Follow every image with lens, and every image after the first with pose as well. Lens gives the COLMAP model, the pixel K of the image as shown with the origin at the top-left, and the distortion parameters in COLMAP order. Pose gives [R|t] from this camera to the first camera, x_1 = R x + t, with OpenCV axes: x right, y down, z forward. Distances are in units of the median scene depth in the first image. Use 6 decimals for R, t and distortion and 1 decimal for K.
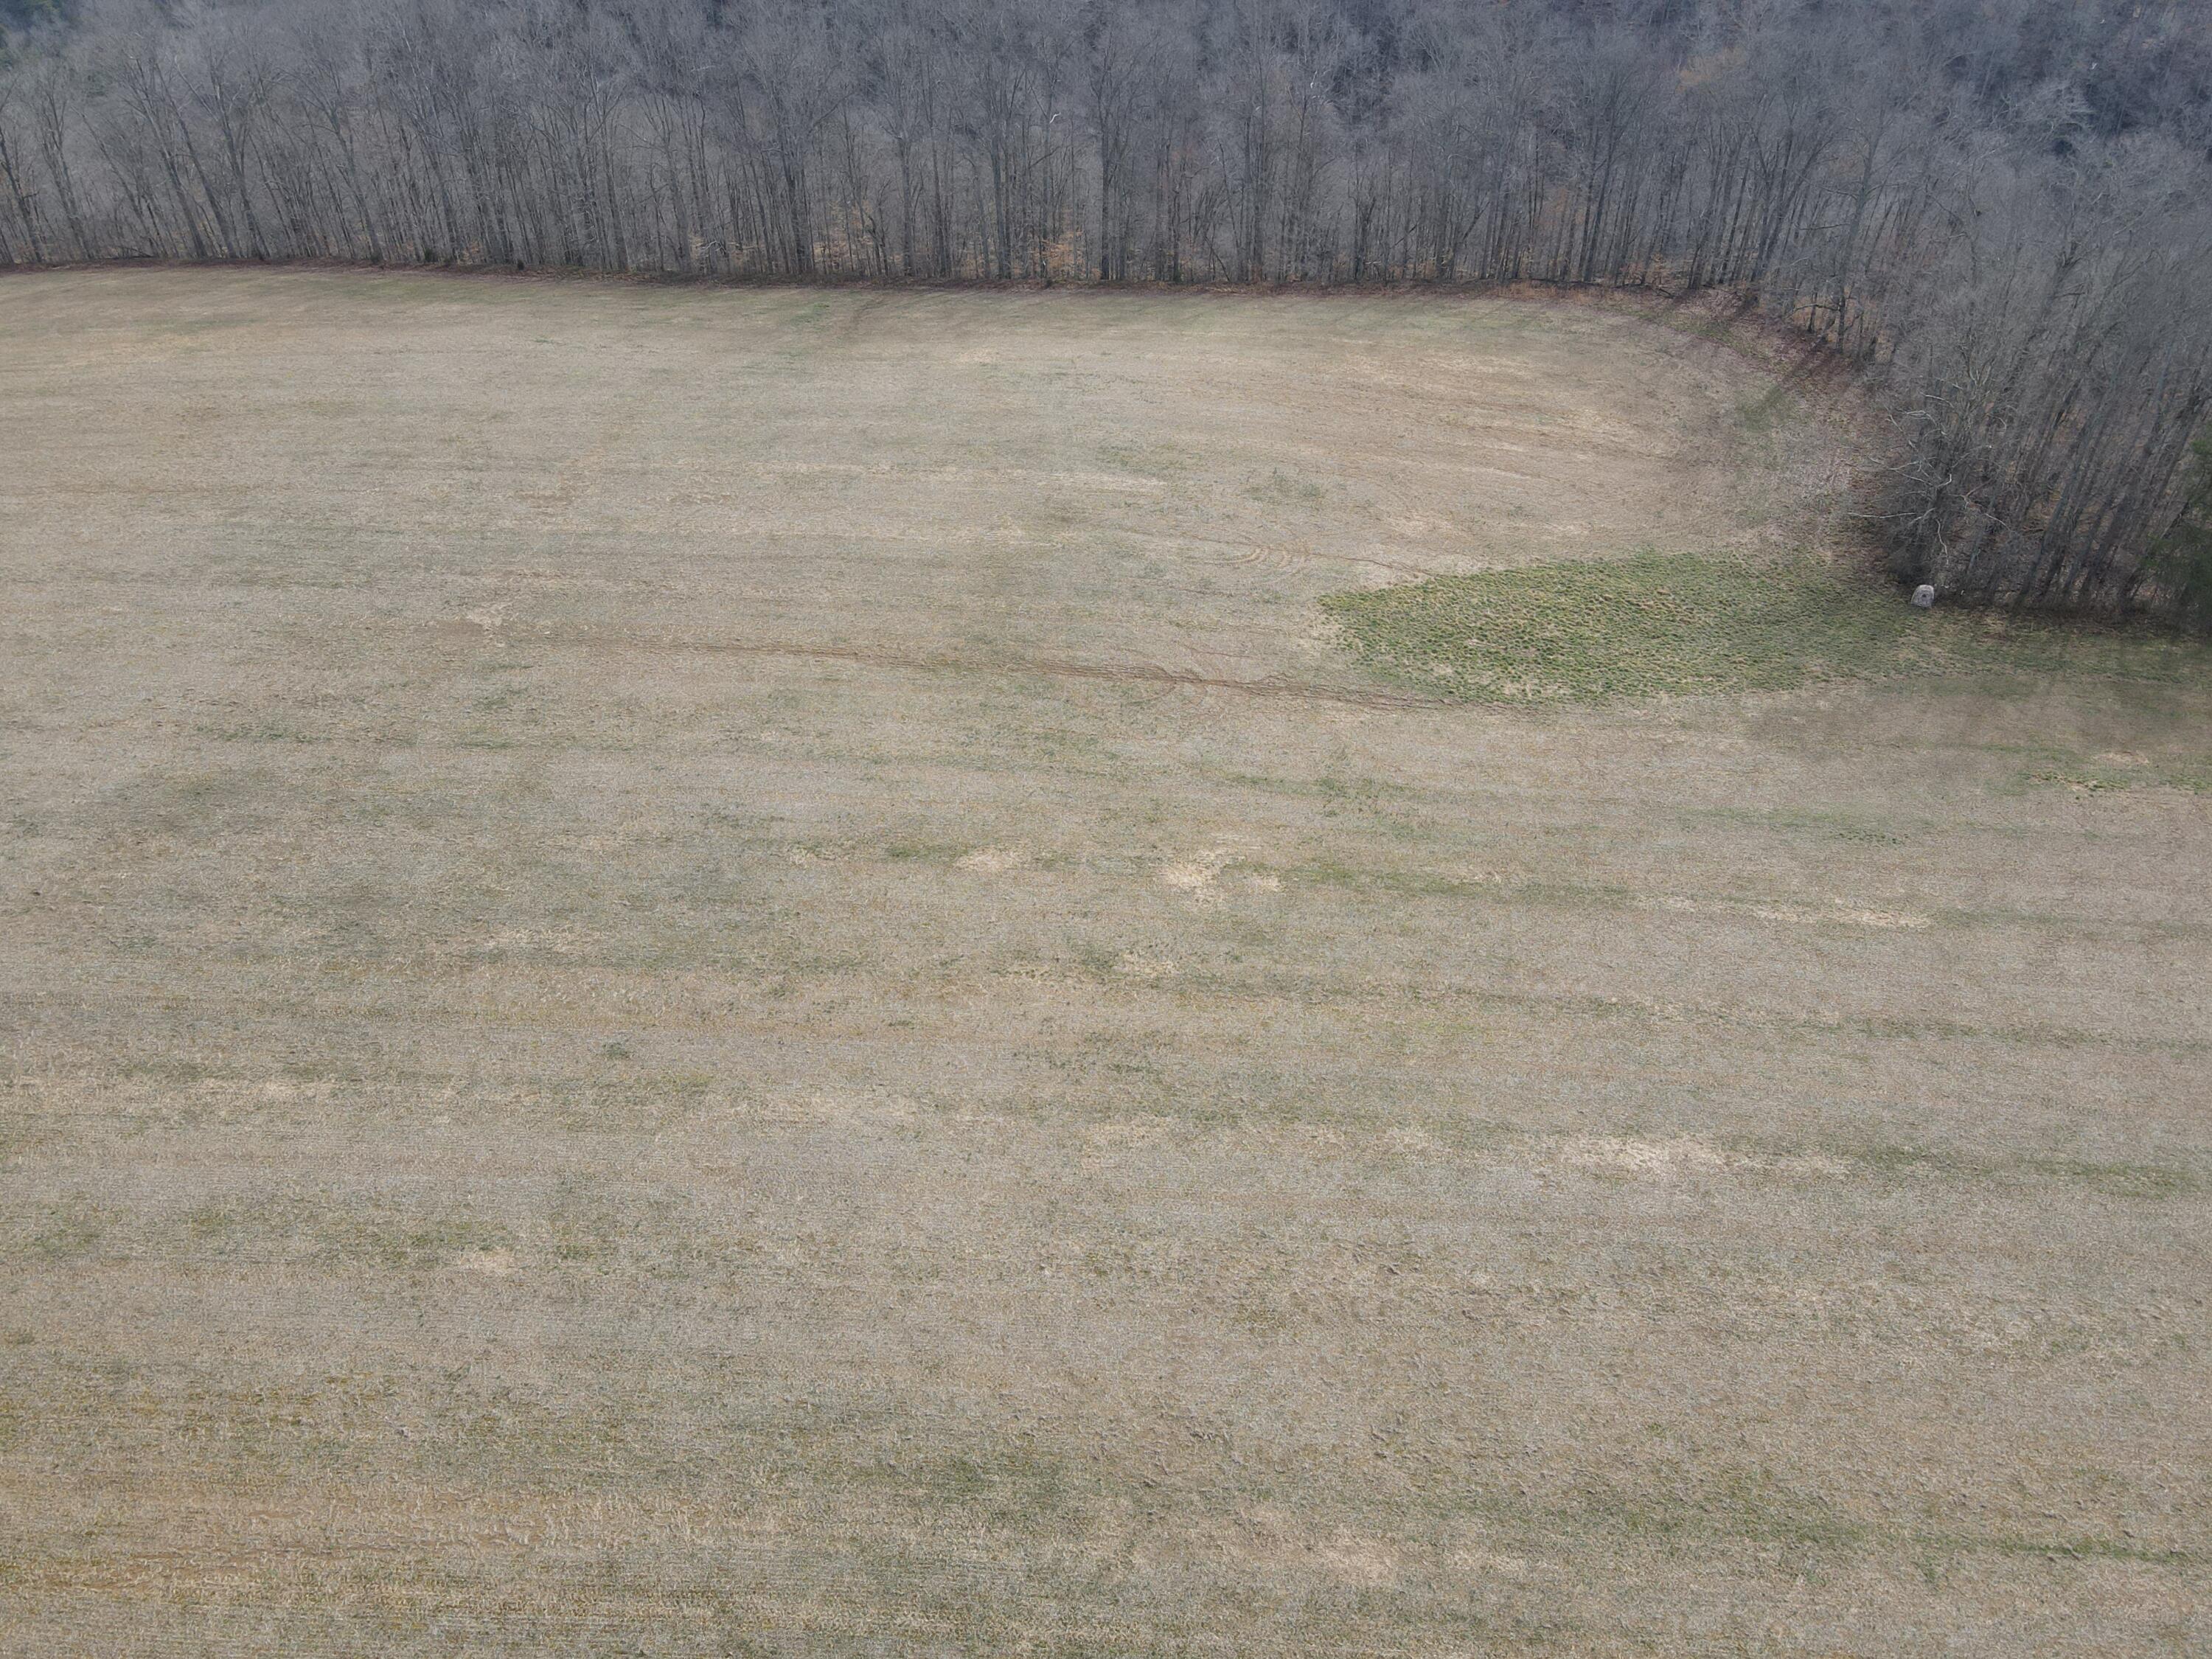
lens RADIAL K [[1613.6, 0, 1110.3], [0, 1613.6, 819.0], [0, 0, 1]] dist [0.002797, 0.015649]
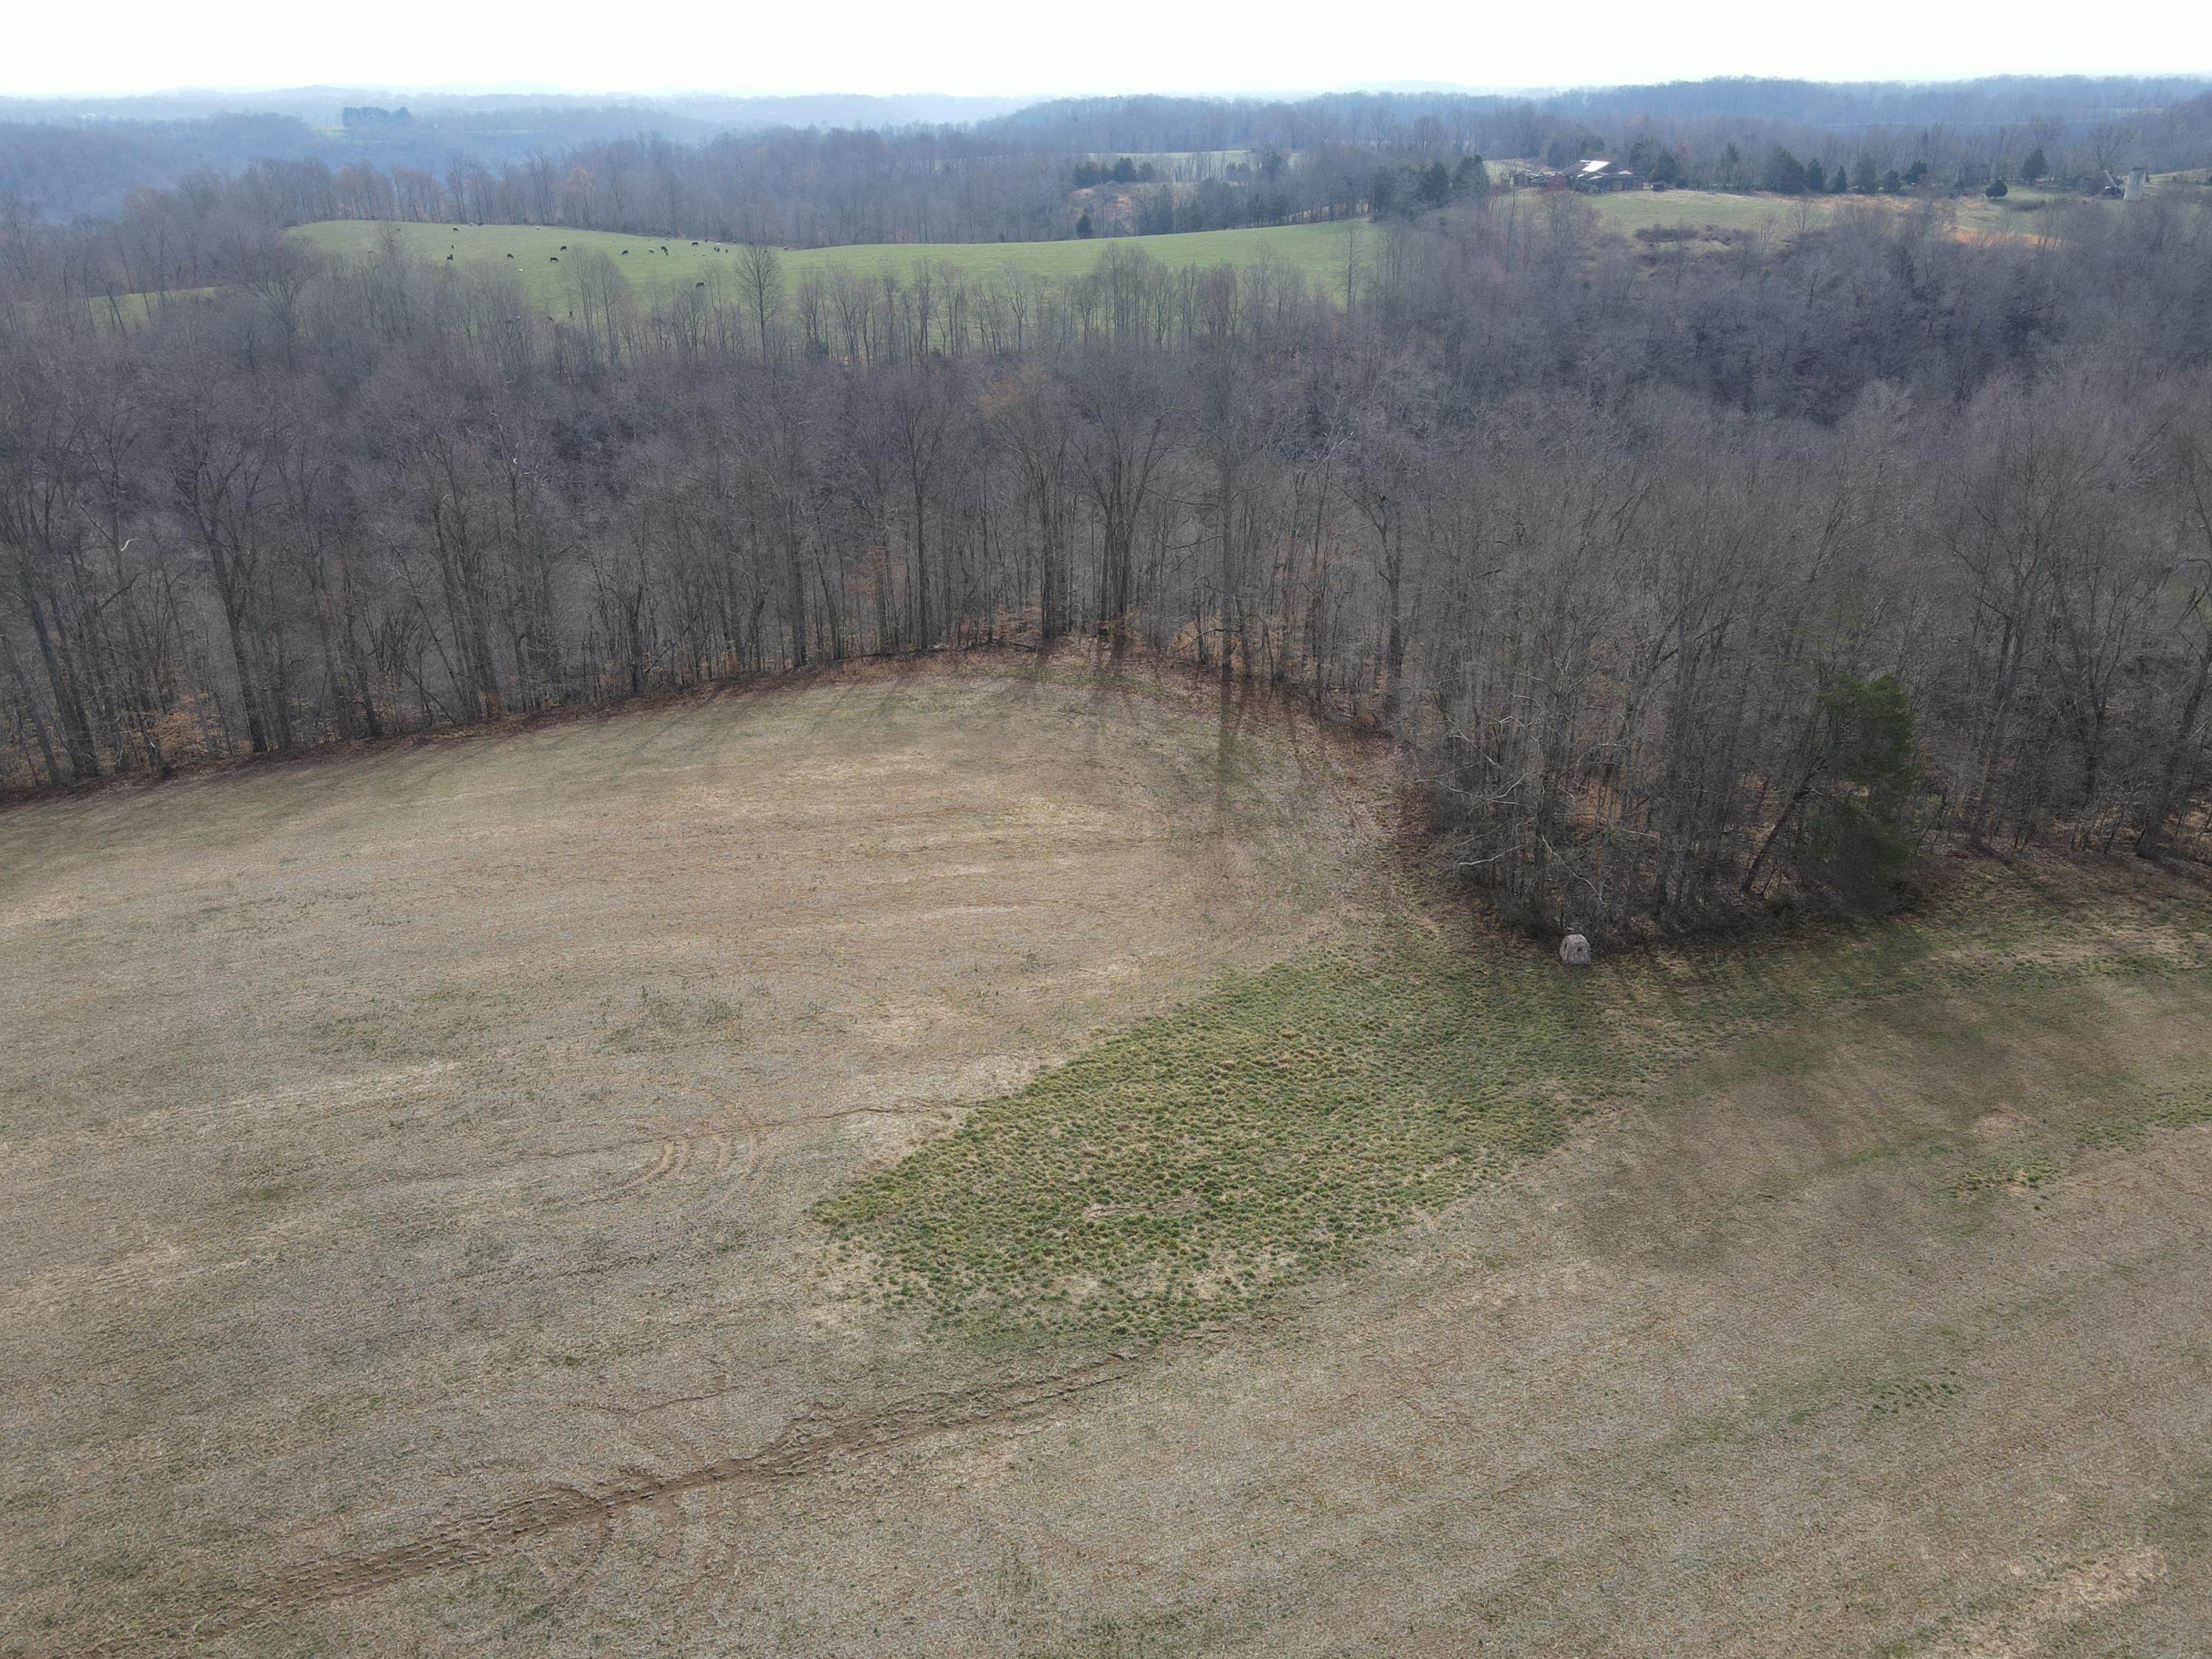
lens RADIAL K [[1613.6, 0, 1111.1], [0, 1613.6, 816.1], [0, 0, 1]] dist [0.002797, 0.015649]
pose [[0.872005, -0.192652, 0.449991, -0.003972], [0.296231, 0.939537, -0.171806, -0.129496], [-0.389685, 0.283117, 0.876351, 0.410279]]
